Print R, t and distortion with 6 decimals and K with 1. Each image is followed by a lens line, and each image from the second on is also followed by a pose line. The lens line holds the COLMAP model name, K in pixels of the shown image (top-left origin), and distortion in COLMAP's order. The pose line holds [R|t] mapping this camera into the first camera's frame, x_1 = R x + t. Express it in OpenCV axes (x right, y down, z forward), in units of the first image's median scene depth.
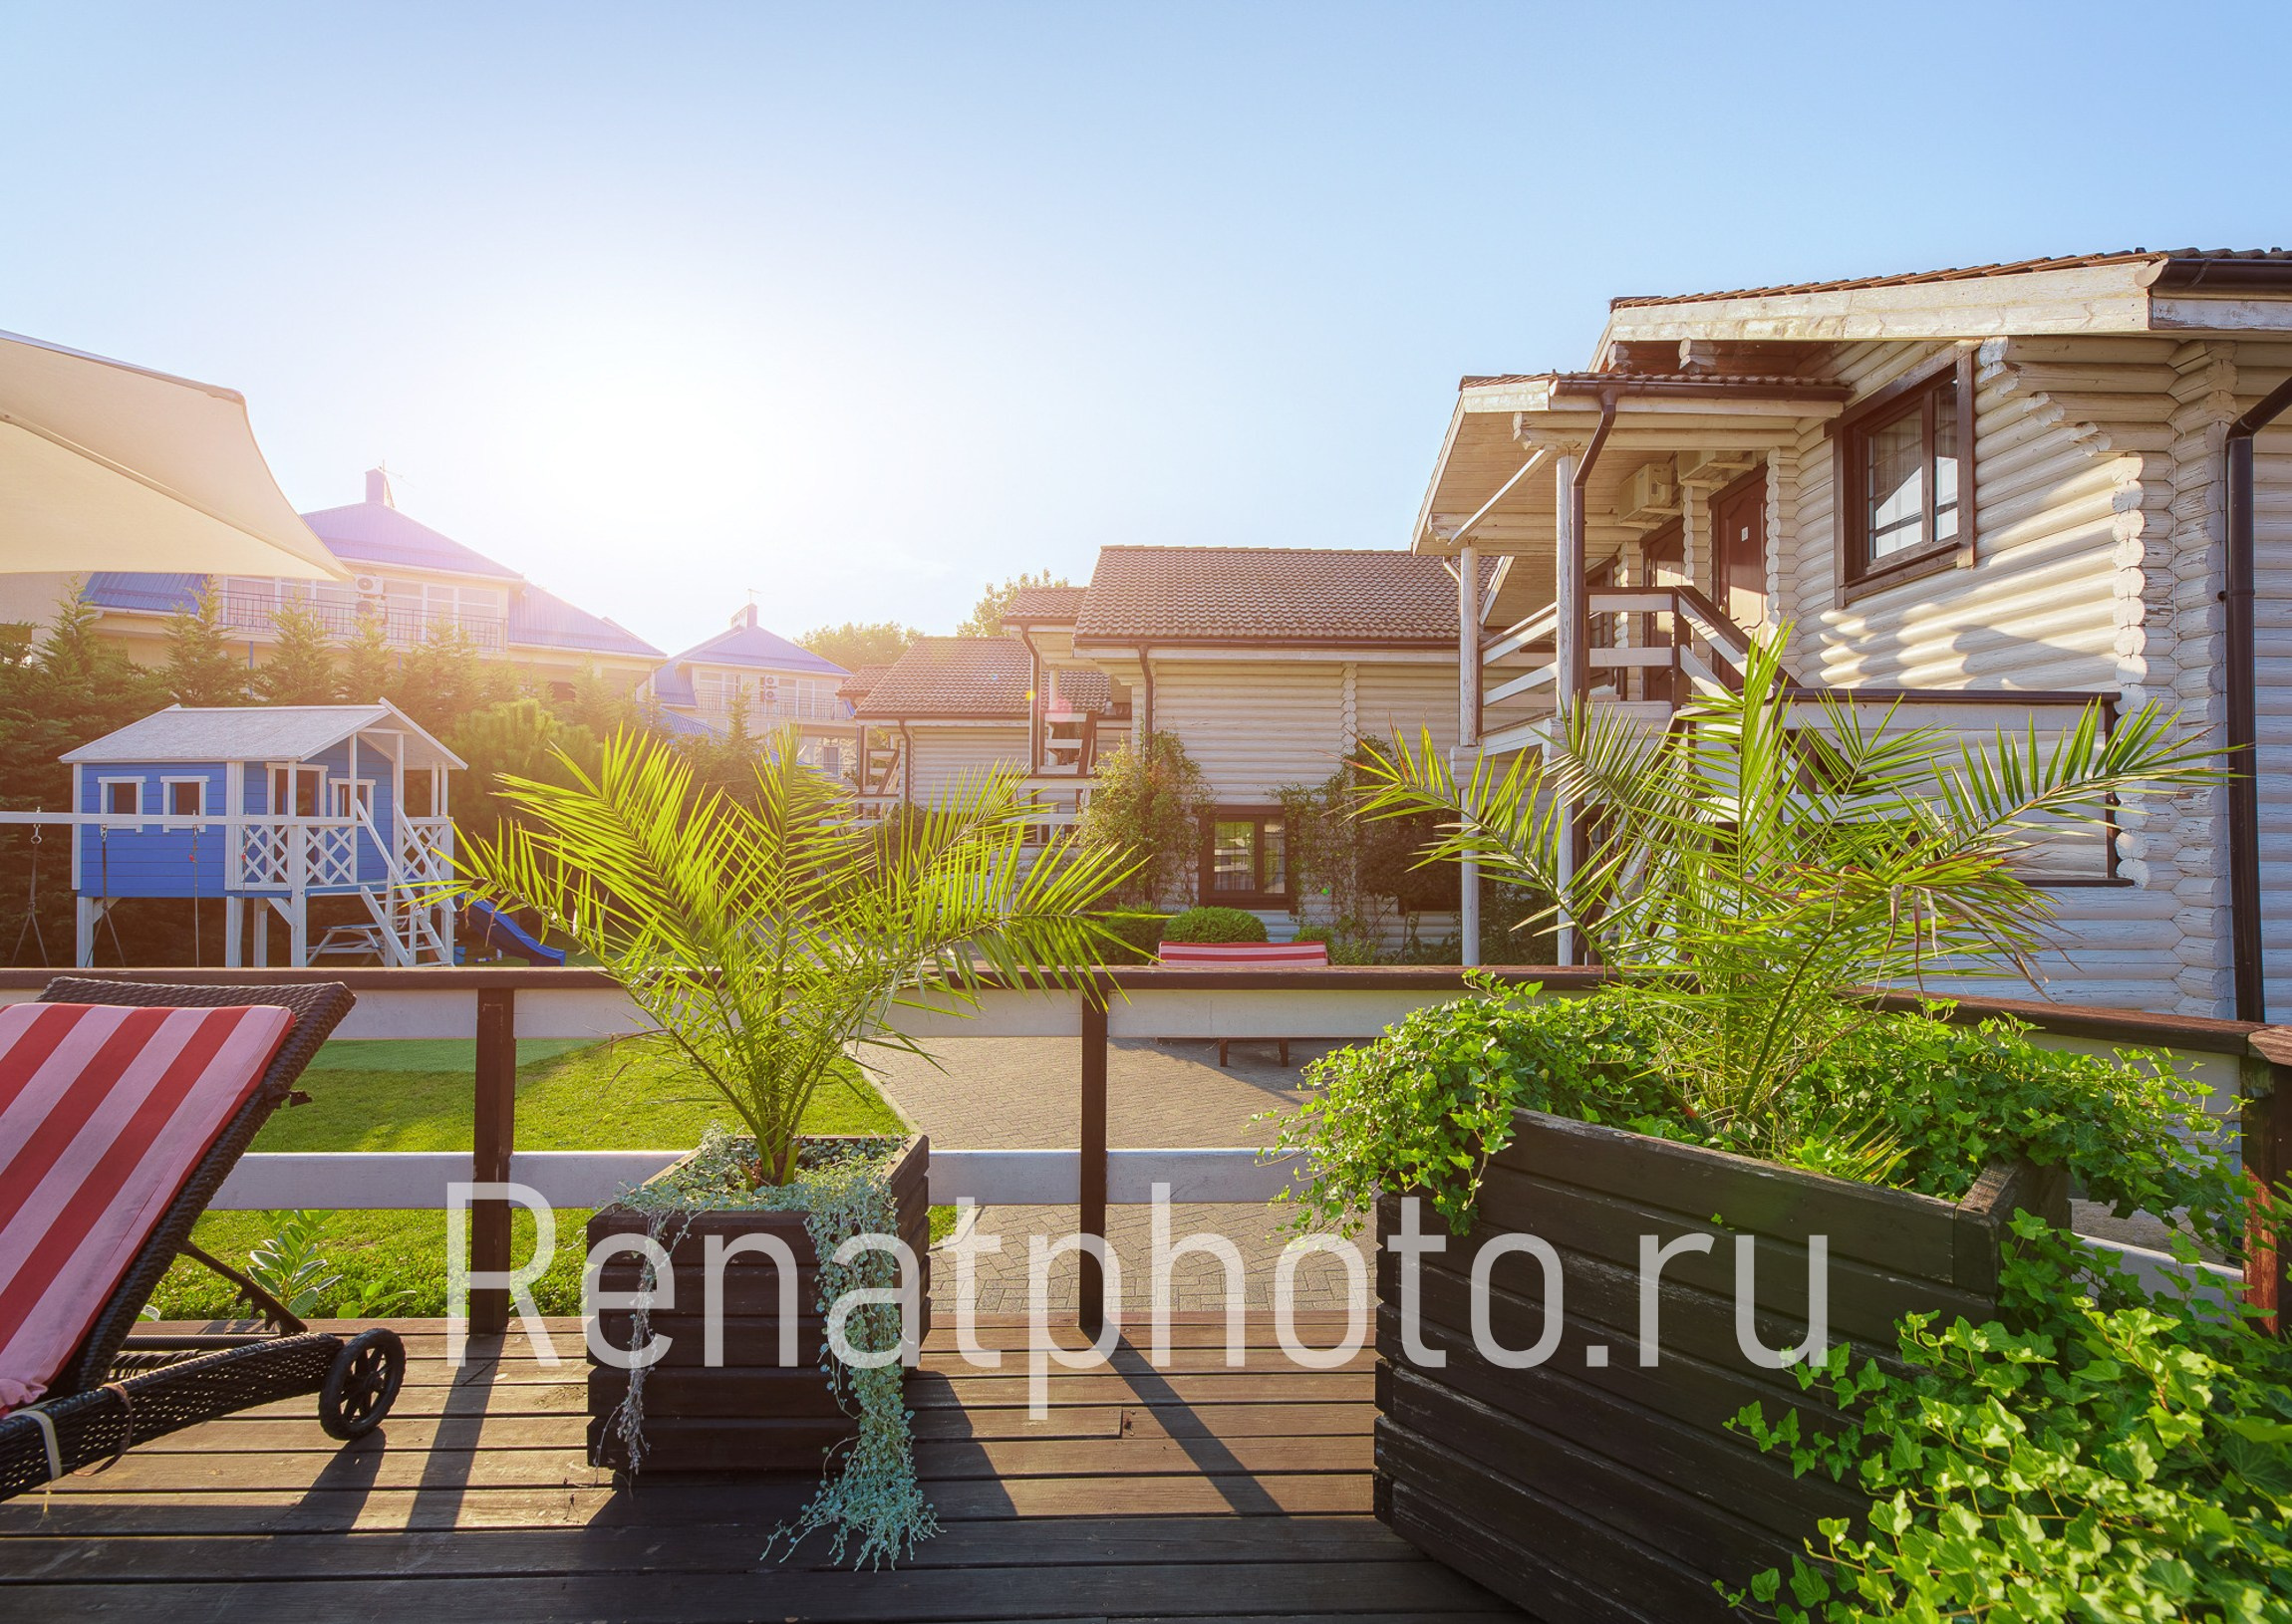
lens RADIAL K [[1022.0, 0, 1193.8], [0, 1022.0, 812.1], [0, 0, 1]] dist [-0.000941, -0.000158]
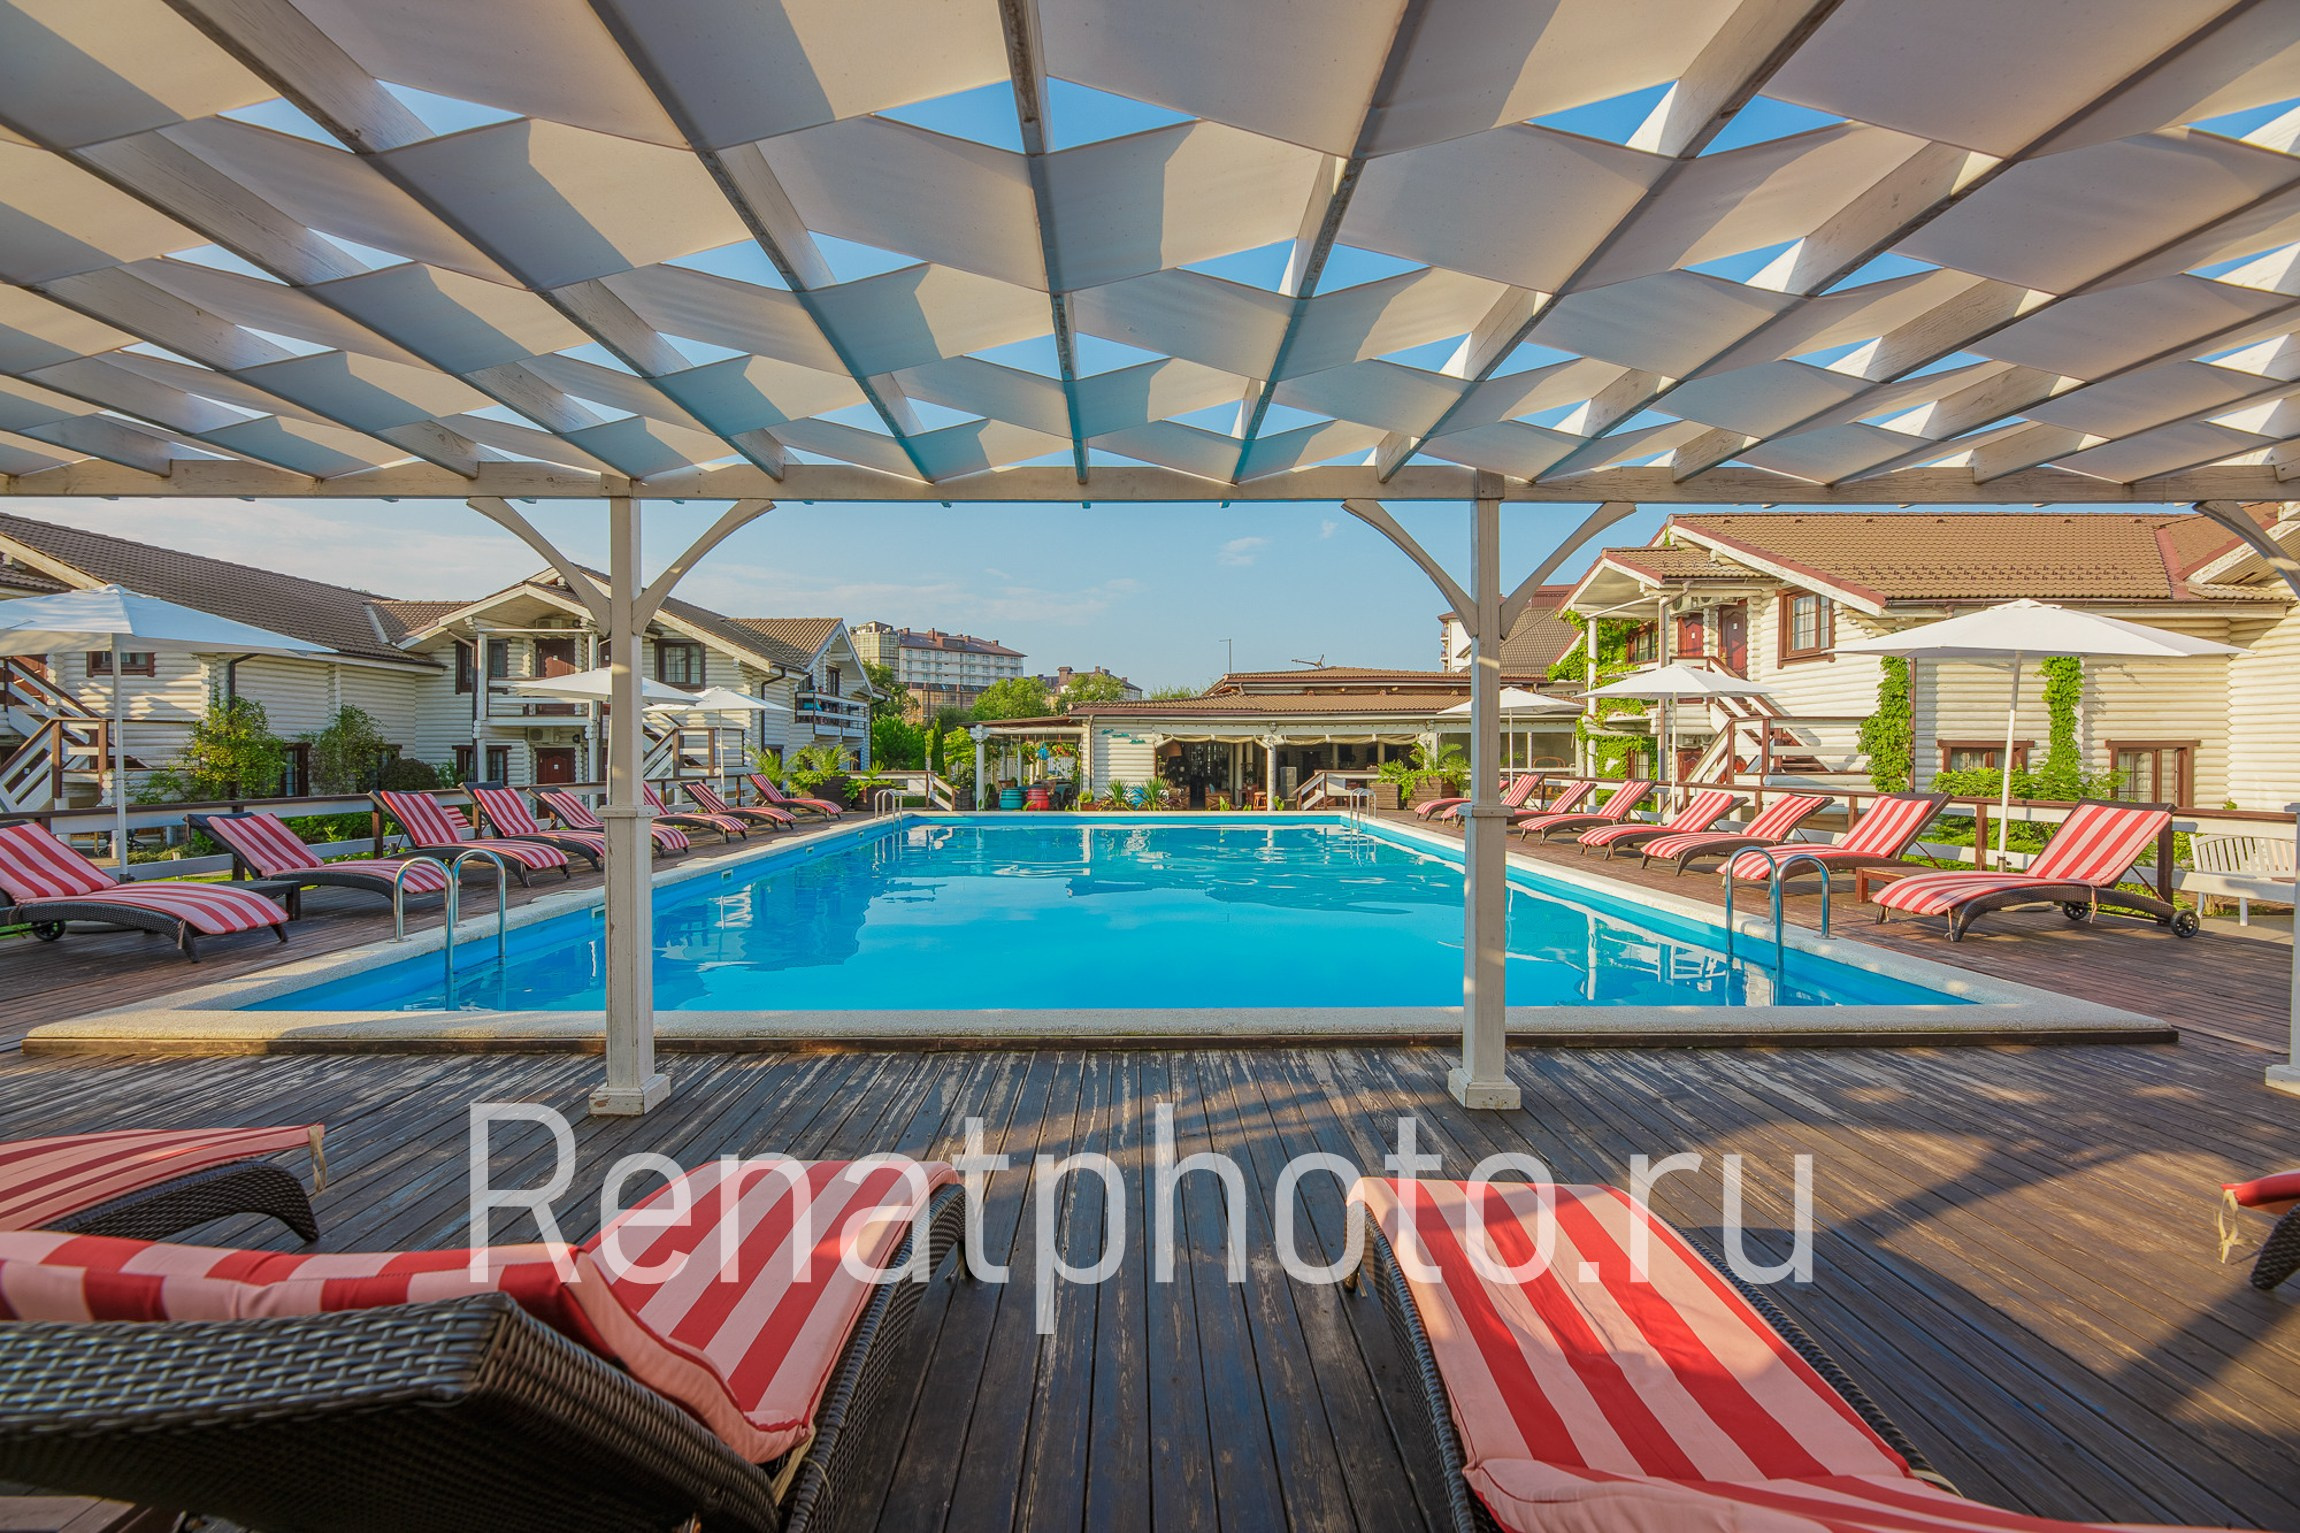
lens RADIAL K [[927.3, 0, 1143.6], [0, 927.3, 764.1], [0, 0, 1]] dist [-0.000711, -0.000225]
pose [[0.013172, -0.014161, 0.999813, -1.772539], [-0.014095, 0.999798, 0.014346, -0.016927], [-0.999814, -0.014281, 0.012969, -0.507699]]
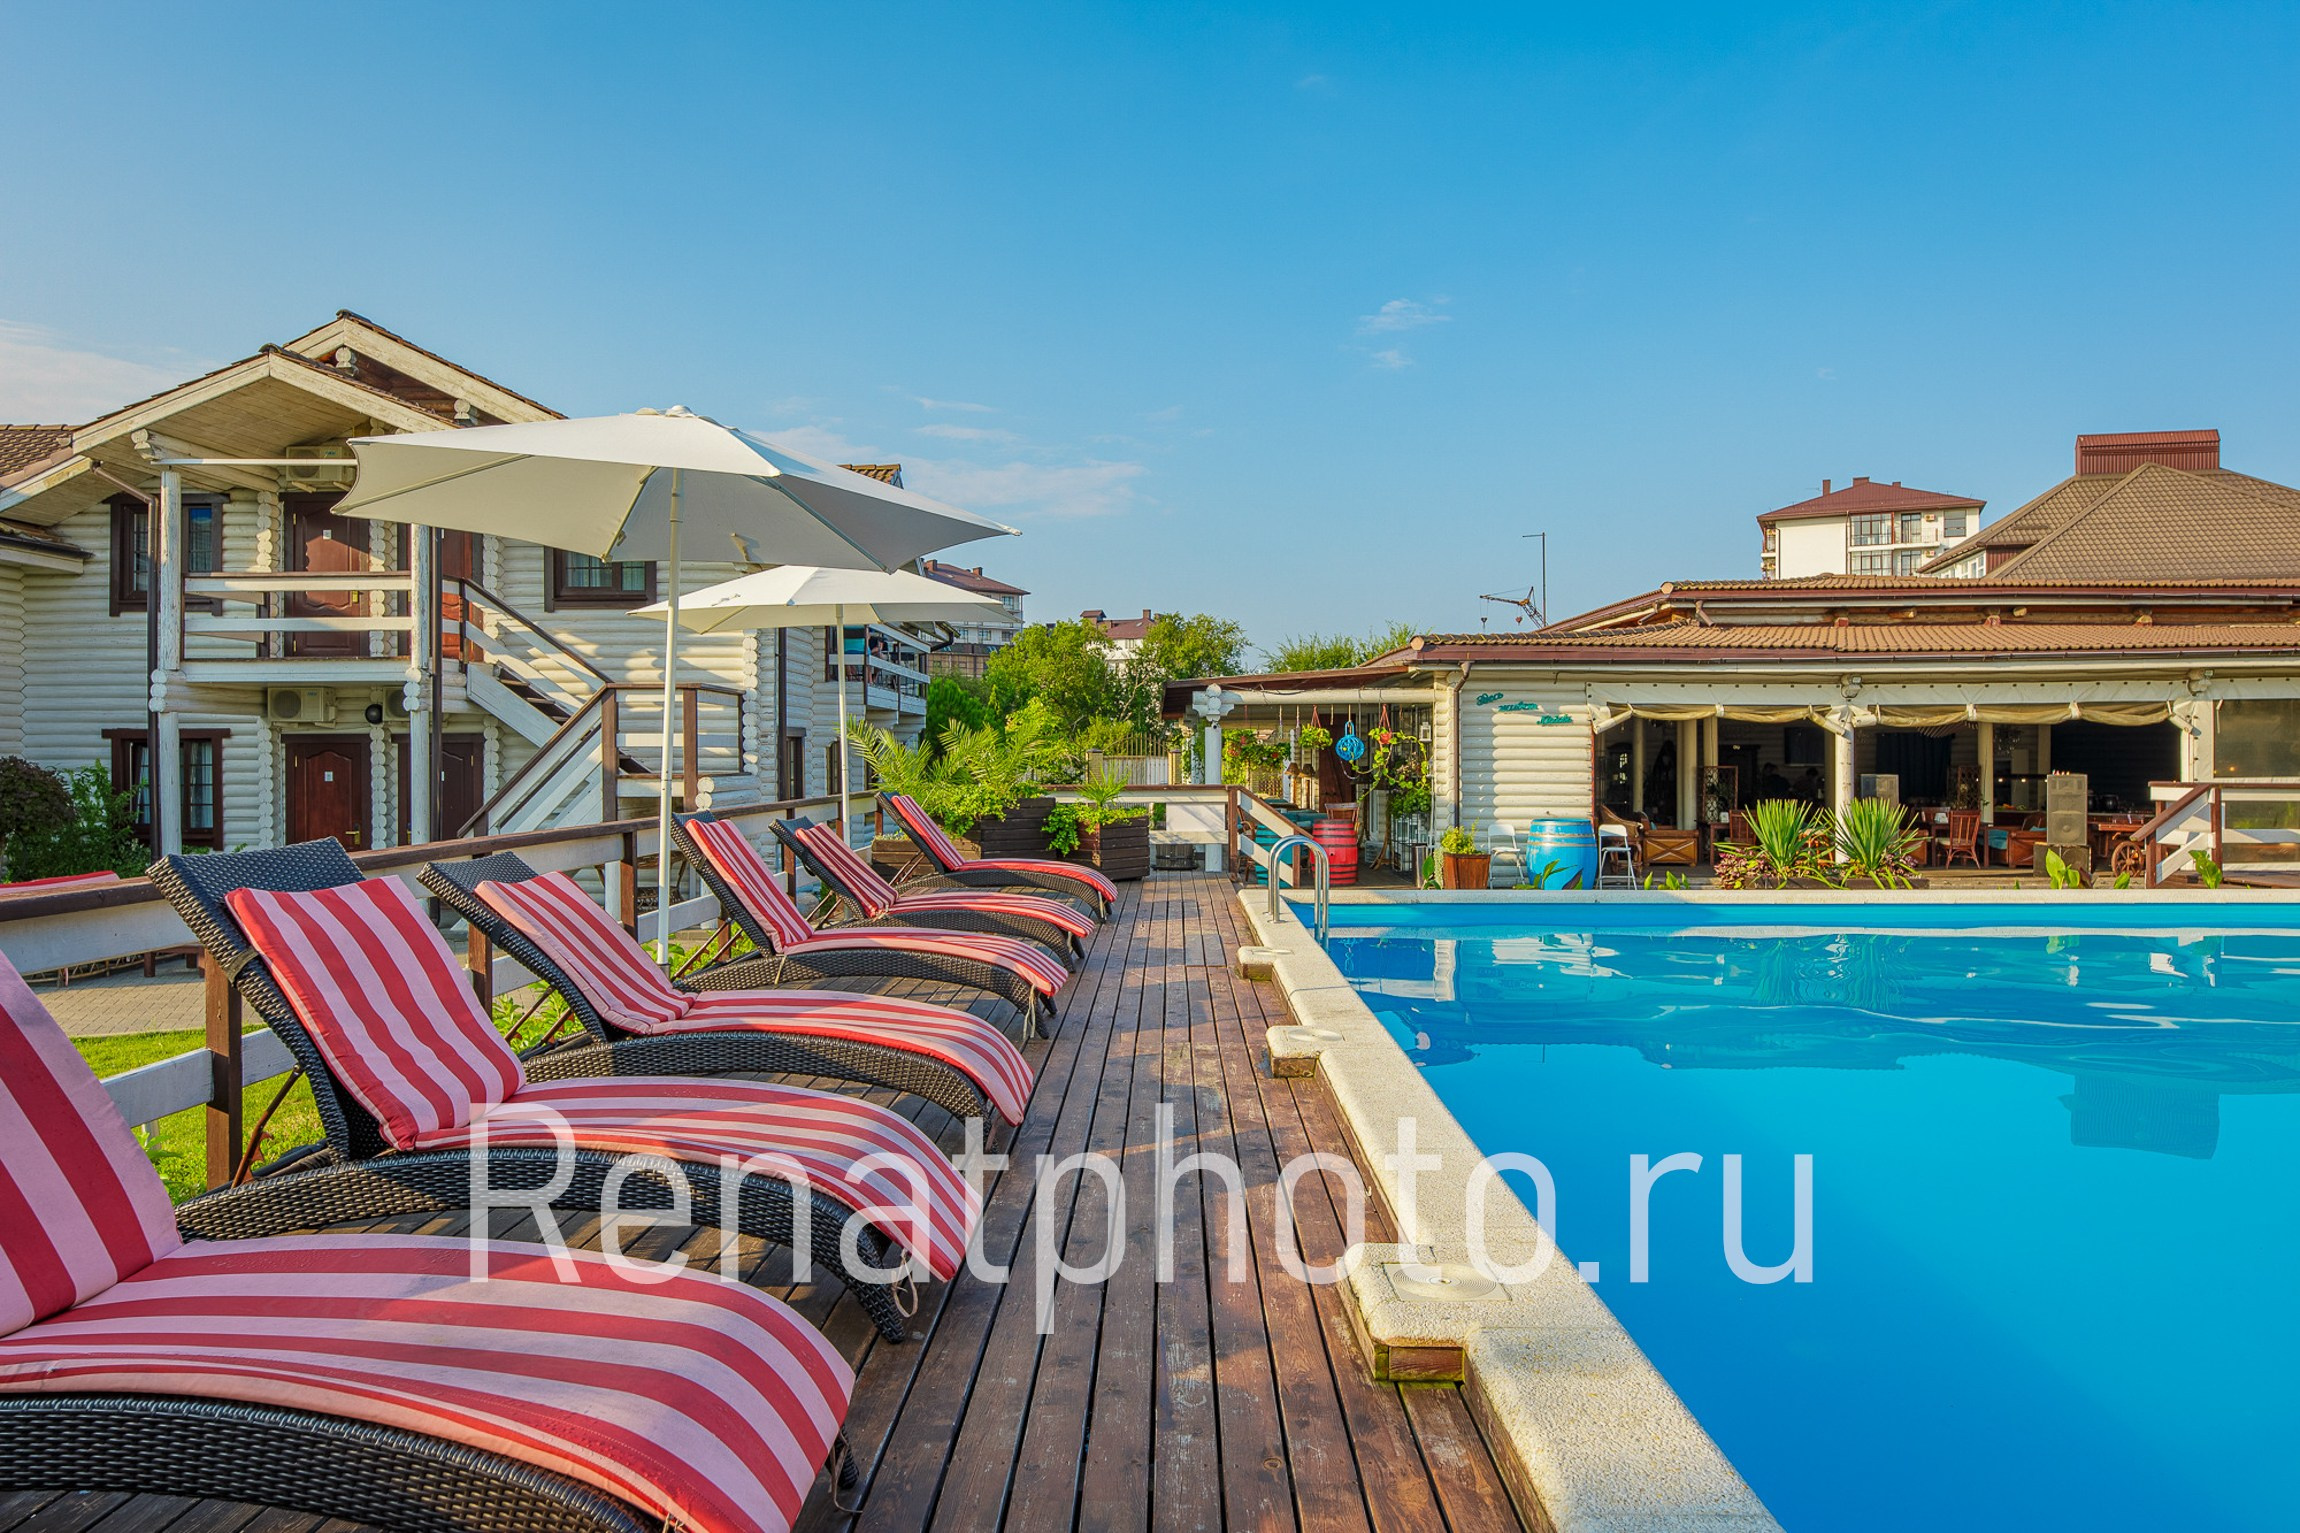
lens RADIAL K [[1498.4, 0, 1142.2], [0, 1498.4, 764.0], [0, 0, 1]] dist [0.000497, -0.001260]
pose [[0.045964, -0.008959, 0.998903, -1.142924], [-0.011722, 0.999886, 0.009507, 0.001874], [-0.998874, -0.012146, 0.045854, -0.022117]]
